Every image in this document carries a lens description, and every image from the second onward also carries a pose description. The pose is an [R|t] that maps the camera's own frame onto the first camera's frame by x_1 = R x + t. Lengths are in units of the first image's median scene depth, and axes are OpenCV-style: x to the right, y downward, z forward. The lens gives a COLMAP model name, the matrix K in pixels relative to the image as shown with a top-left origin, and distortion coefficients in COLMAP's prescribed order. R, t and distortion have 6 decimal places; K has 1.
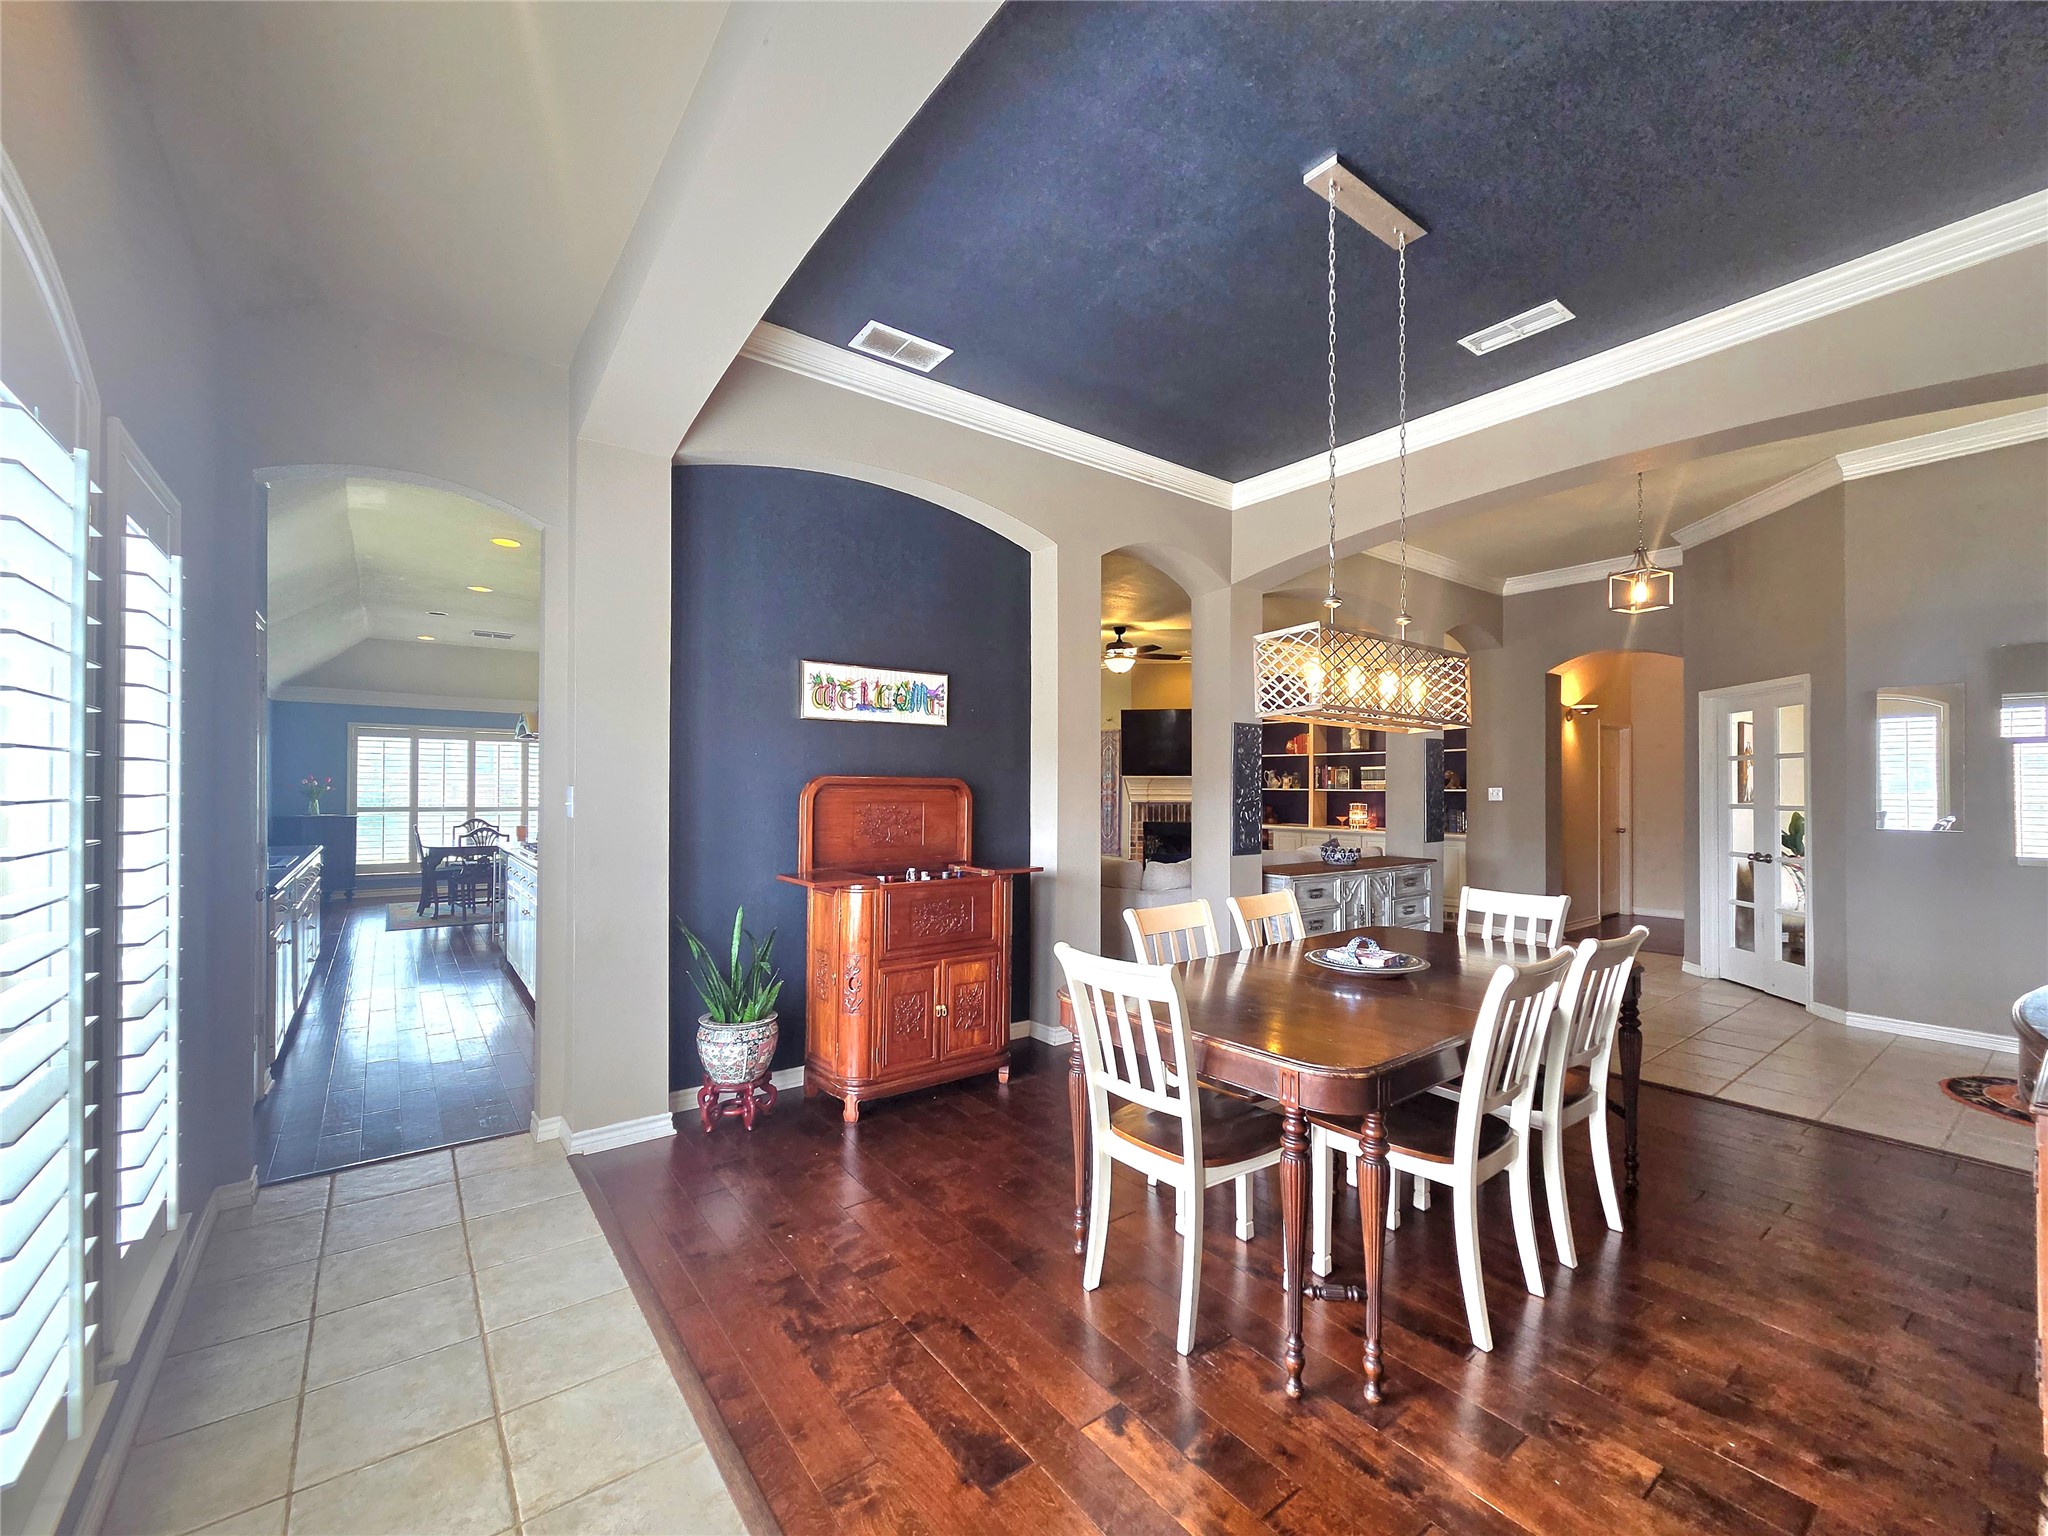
lens RADIAL K [[836.9, 0, 1033.0], [0, 836.9, 778.1], [0, 0, 1]] dist [-0.000867, 0.001763]
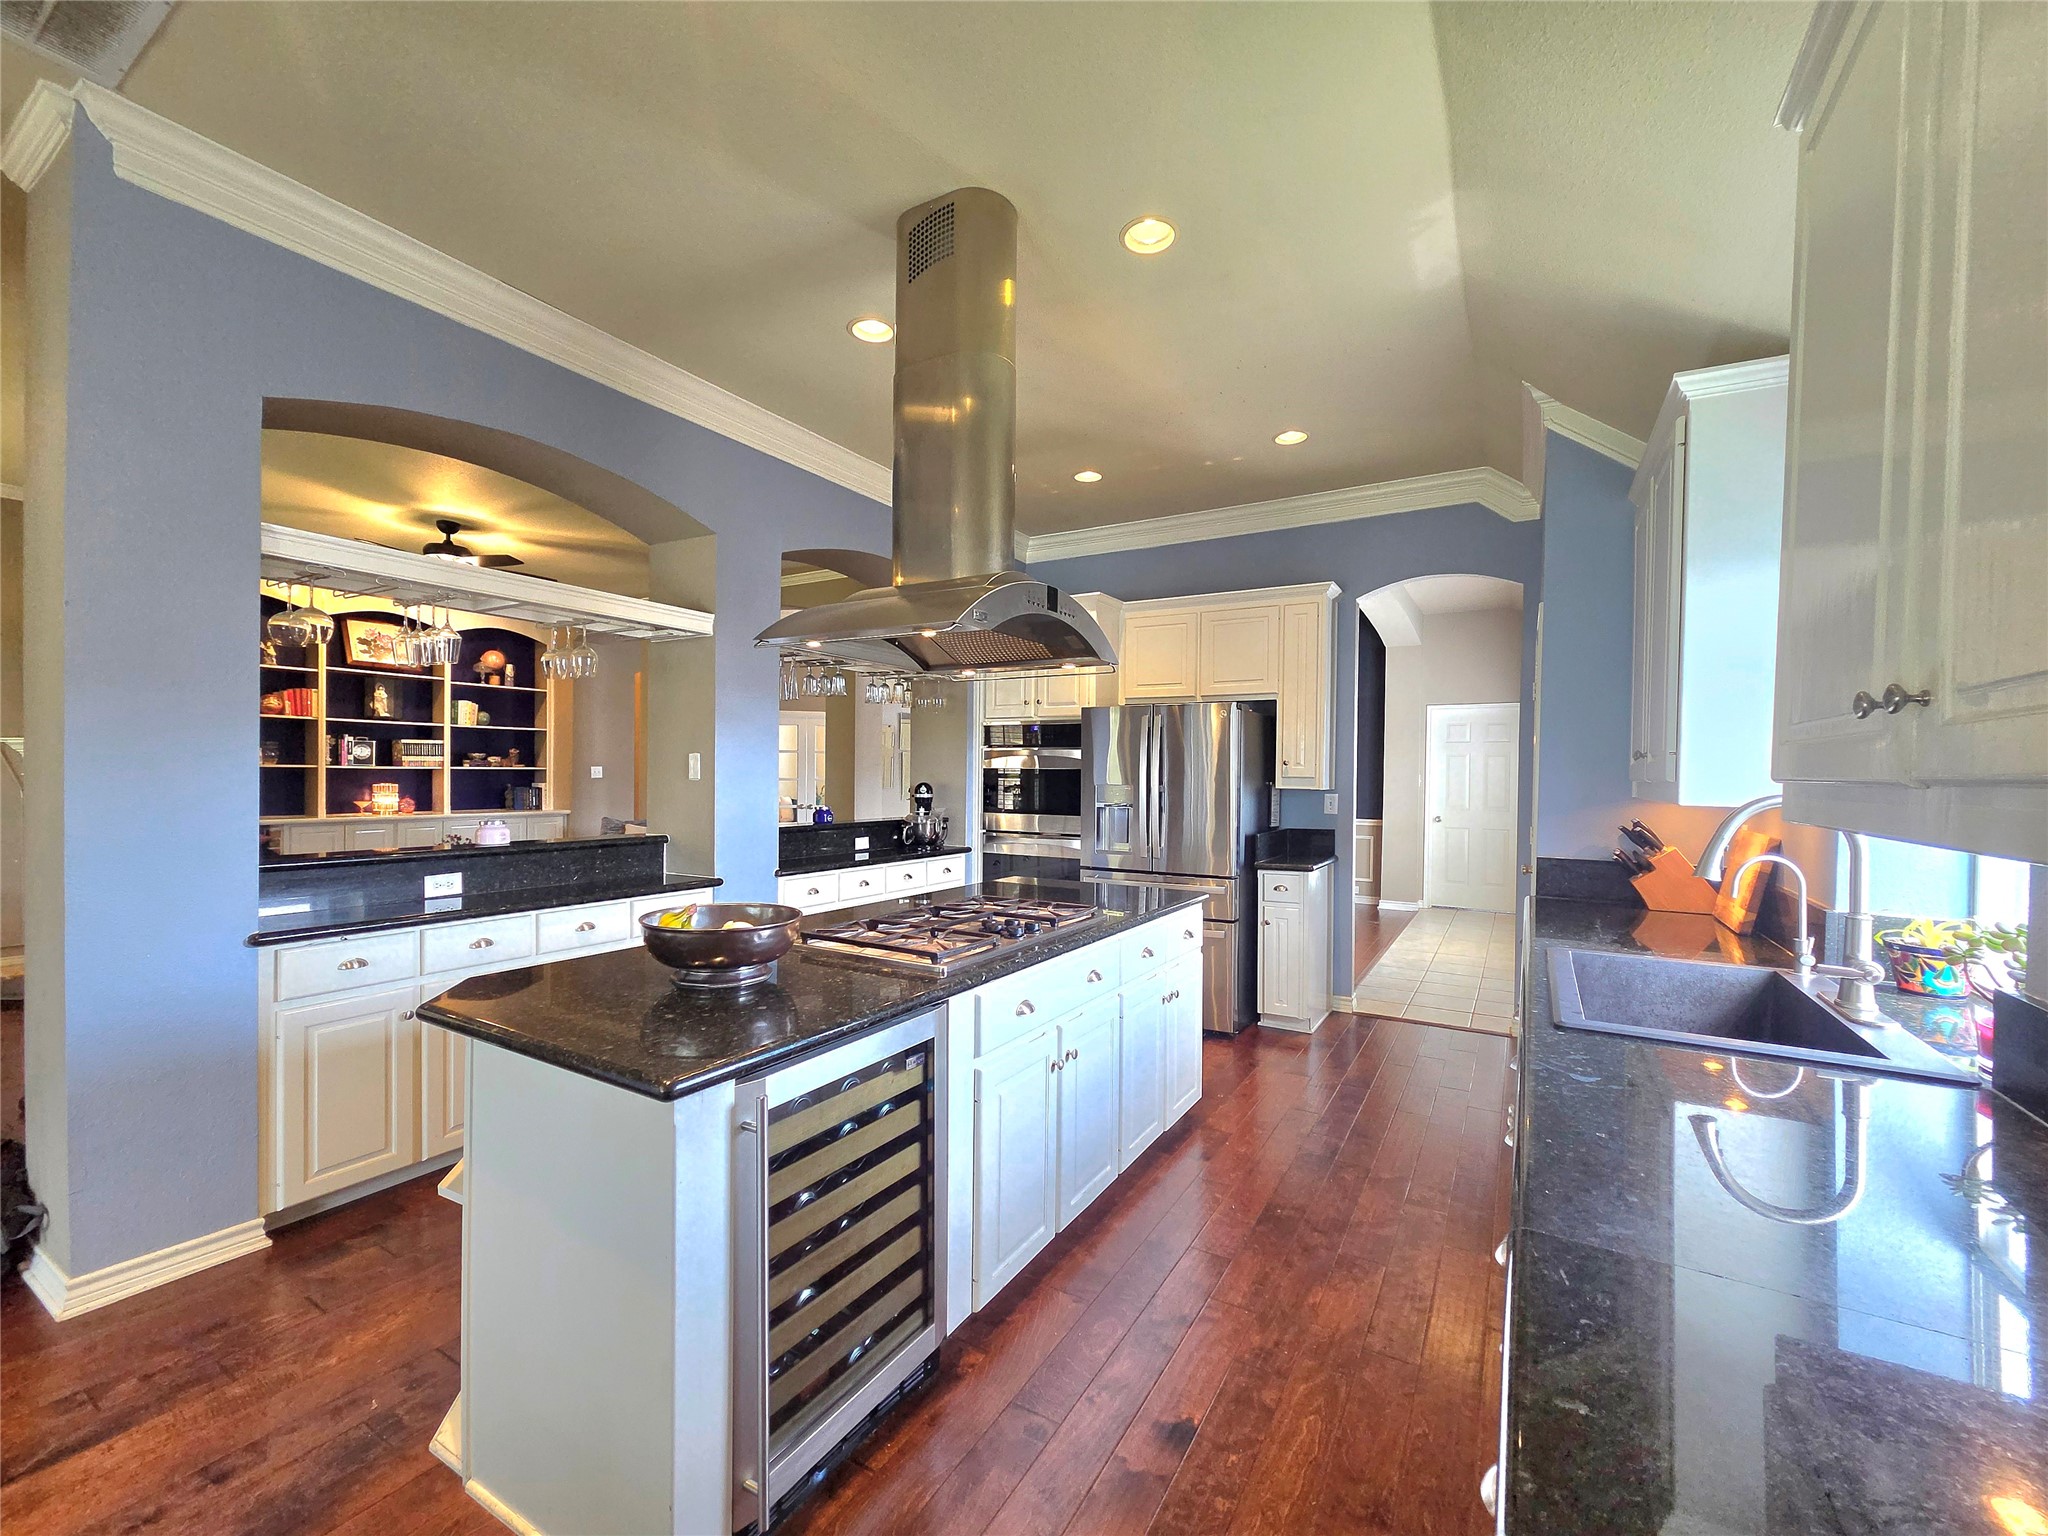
lens RADIAL K [[836.9, 0, 1049.9], [0, 836.9, 781.7], [0, 0, 1]] dist [-0.000867, 0.001763]
pose [[-0.385744, -0.019070, 0.922409, -0.661731], [-0.023974, 0.999656, 0.010641, 0.004737], [-0.922294, -0.018009, -0.386068, 0.781984]]
